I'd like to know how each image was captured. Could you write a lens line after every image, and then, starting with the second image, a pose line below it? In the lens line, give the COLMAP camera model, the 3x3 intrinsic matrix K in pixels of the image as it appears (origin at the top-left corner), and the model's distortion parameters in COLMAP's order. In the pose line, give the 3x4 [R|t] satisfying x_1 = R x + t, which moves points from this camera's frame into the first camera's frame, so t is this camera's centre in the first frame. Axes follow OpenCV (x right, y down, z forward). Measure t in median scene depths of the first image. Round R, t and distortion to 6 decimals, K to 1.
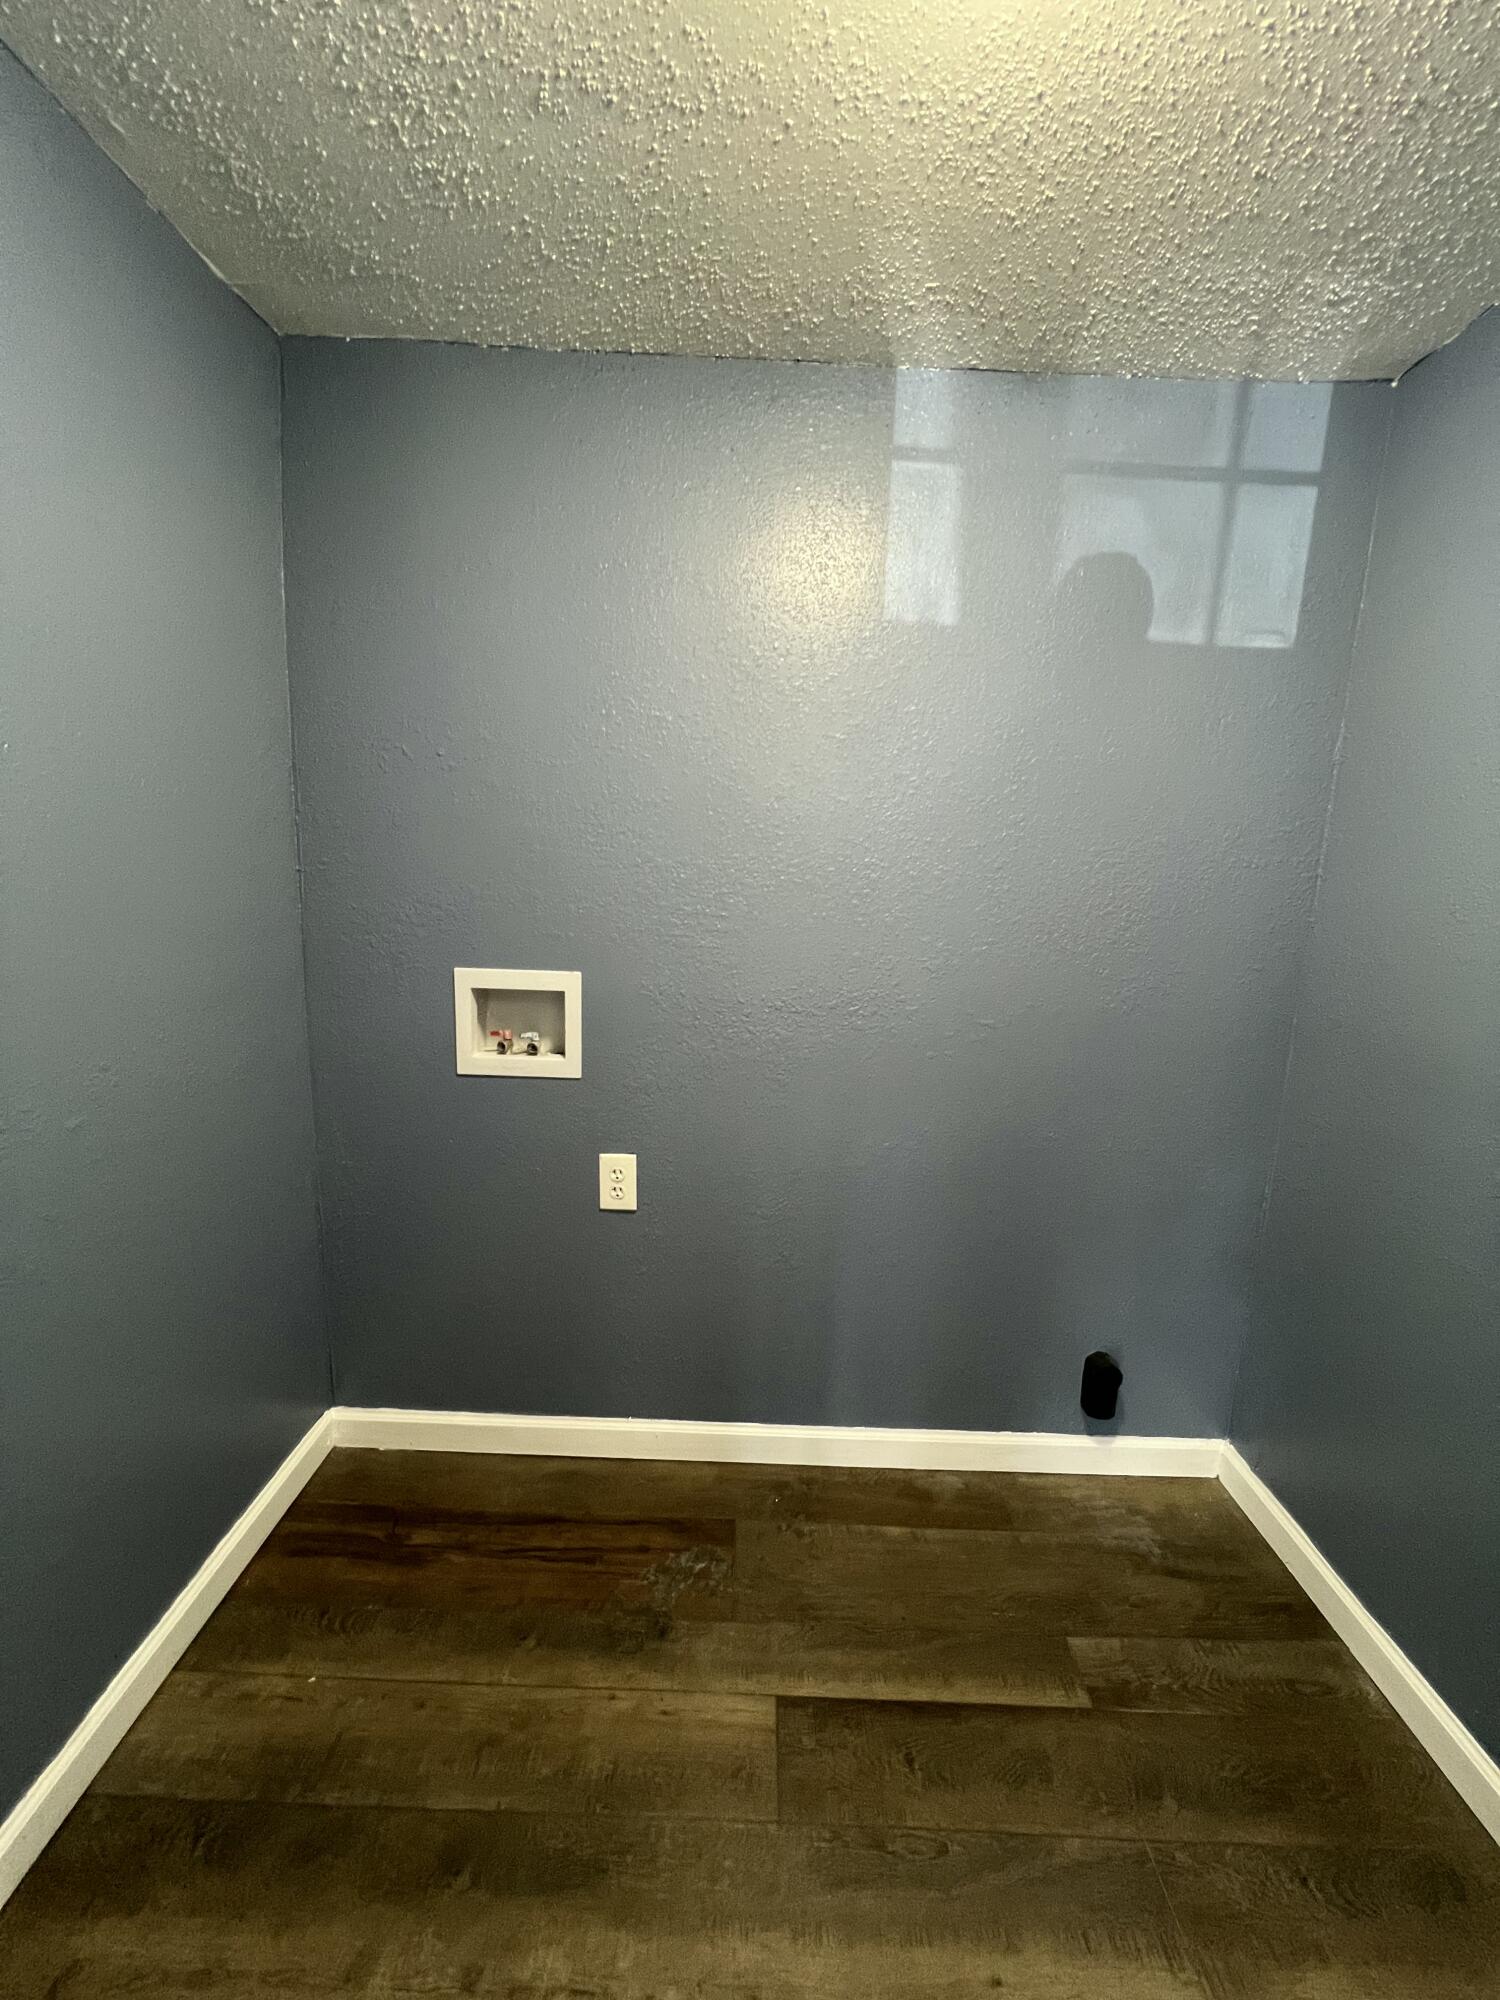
lens RADIAL K [[800.7, 0, 748.5], [0, 800.7, 995.0], [0, 0, 1]] dist [-0.002512, 0.000581]
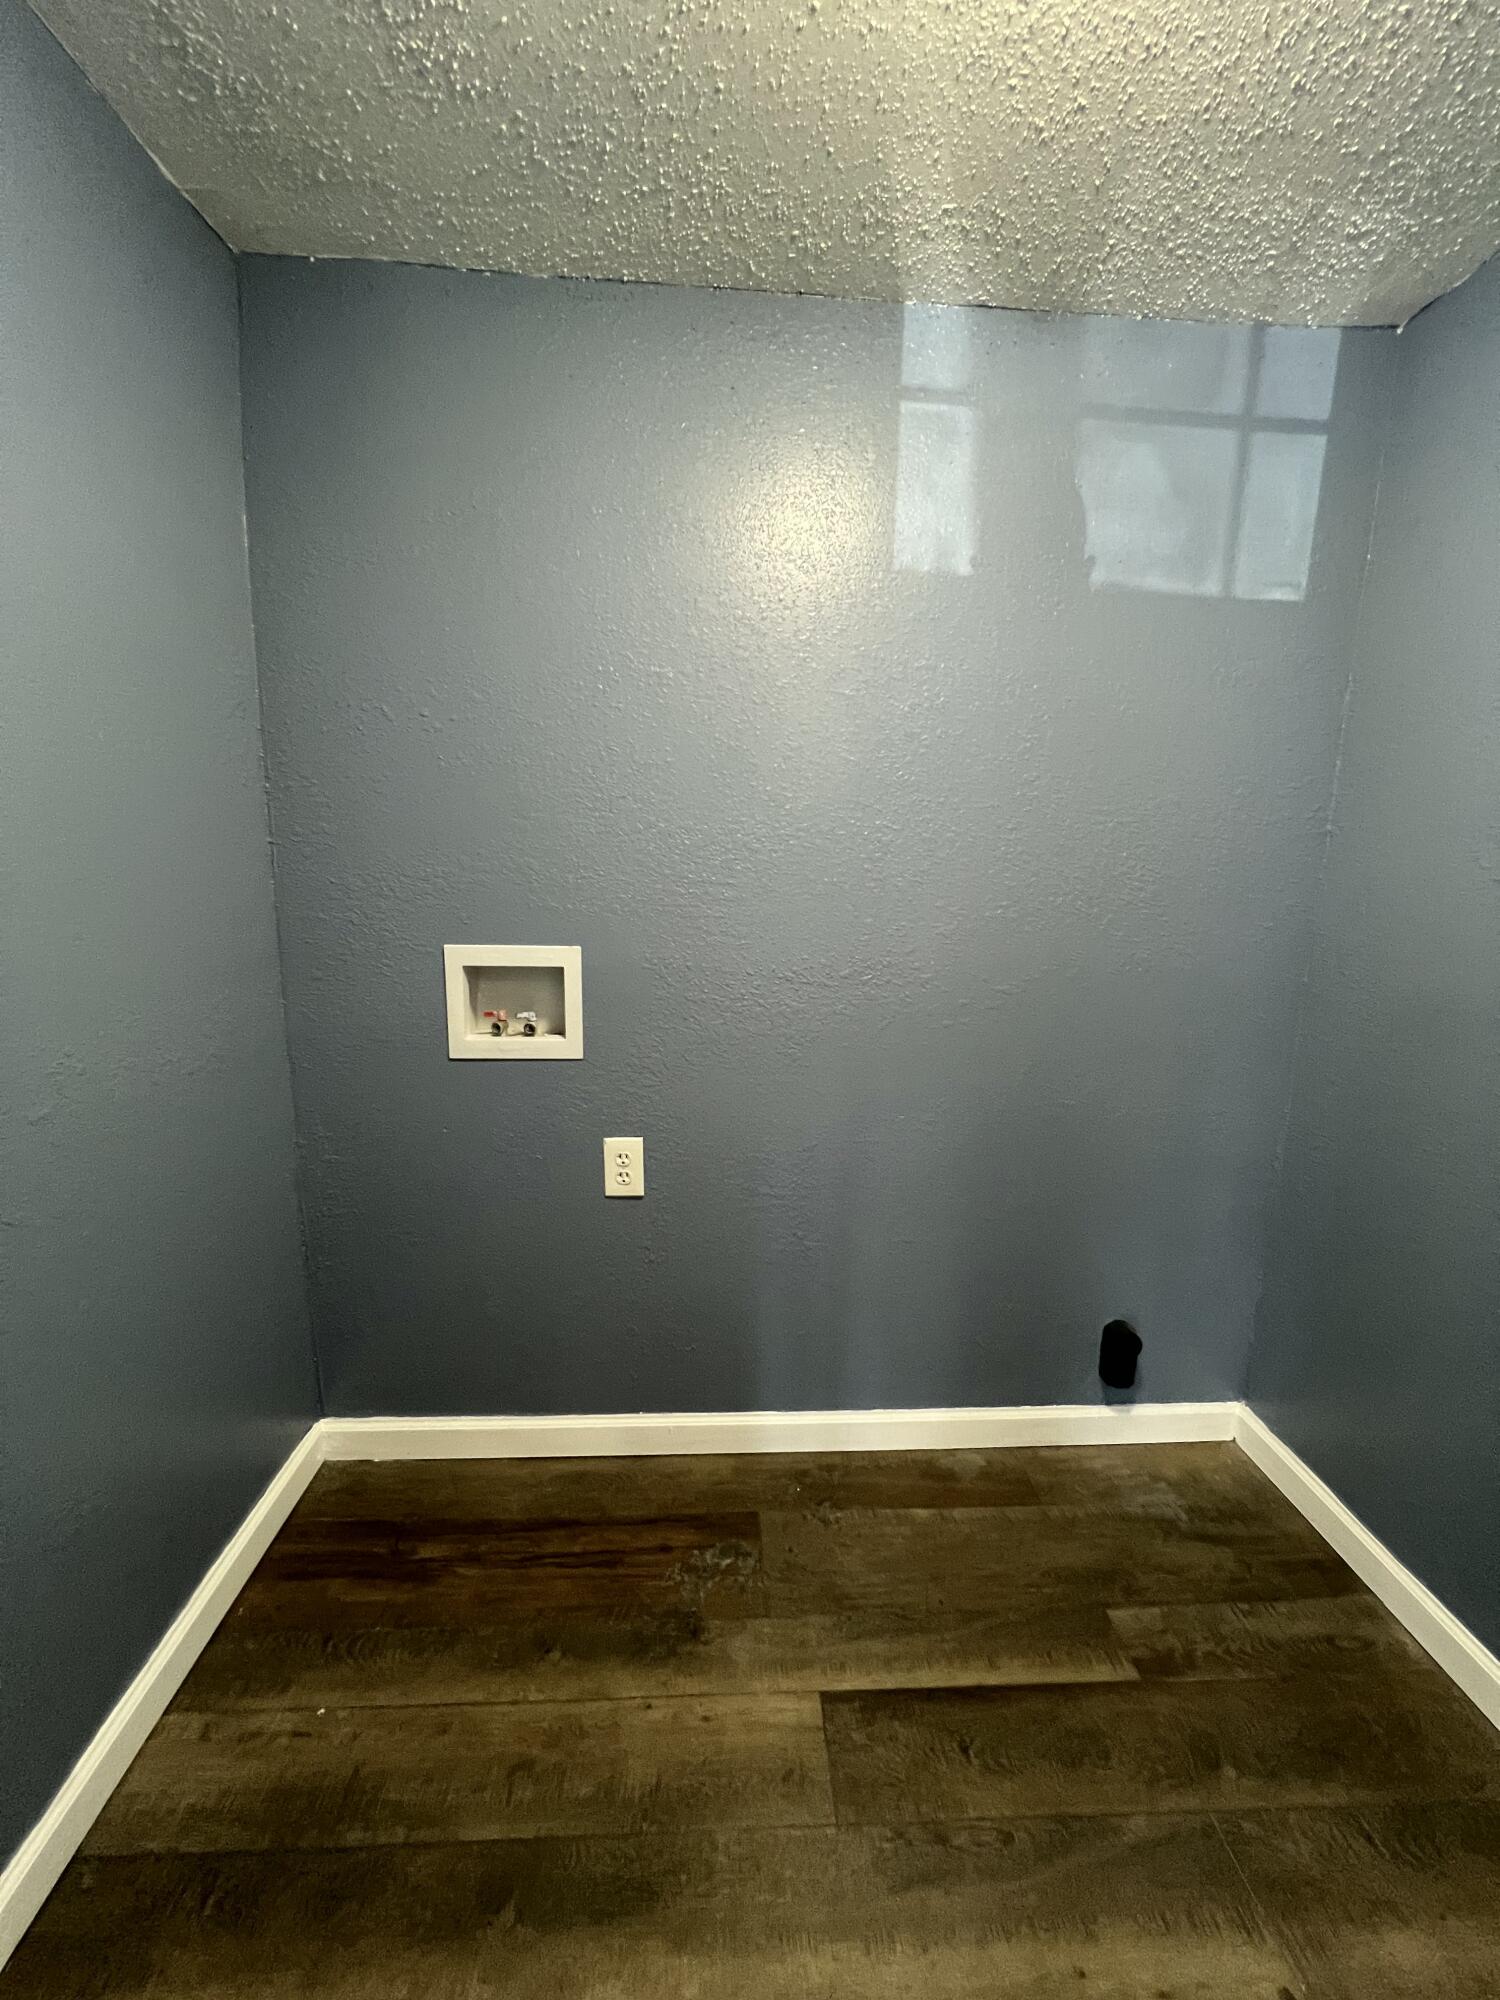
lens RADIAL K [[800.7, 0, 749.8], [0, 800.7, 995.1], [0, 0, 1]] dist [-0.002512, 0.000581]
pose [[0.998100, -0.026380, 0.055685, -0.075531], [0.025962, 0.999629, 0.008209, 0.031342], [-0.055881, -0.006747, 0.998415, 0.051683]]
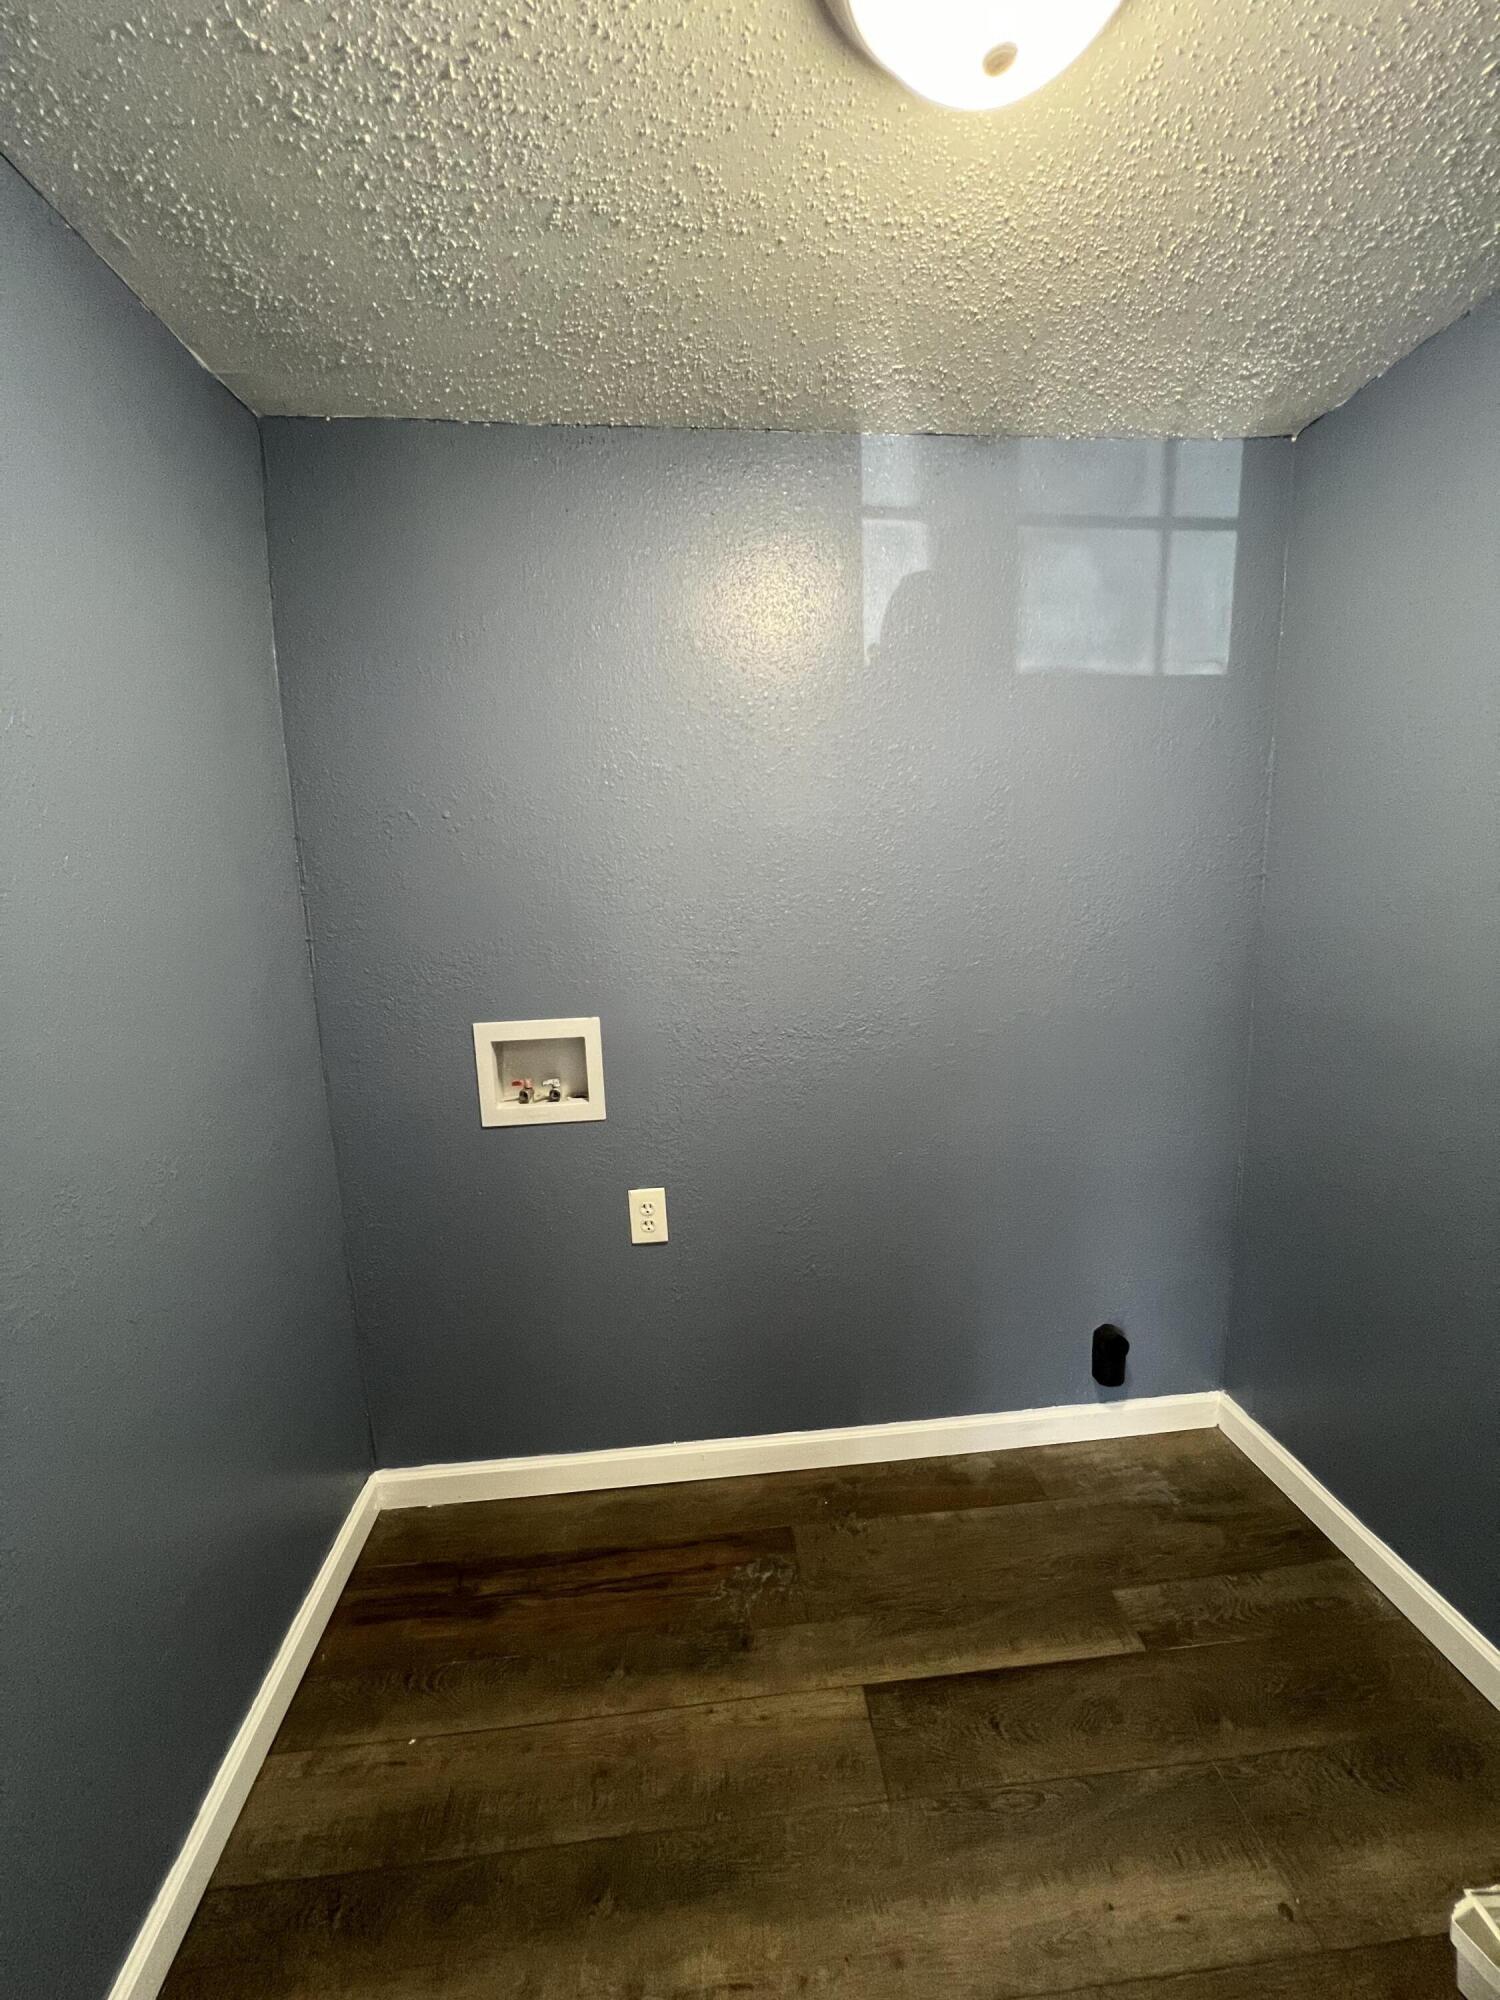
lens RADIAL K [[800.7, 0, 747.5], [0, 800.7, 995.0], [0, 0, 1]] dist [-0.002512, 0.000581]
pose [[0.992773, -0.083425, 0.086265, -0.124884], [0.084036, 0.996457, -0.003466, -0.043943], [-0.085671, 0.010690, 0.996266, -0.052020]]
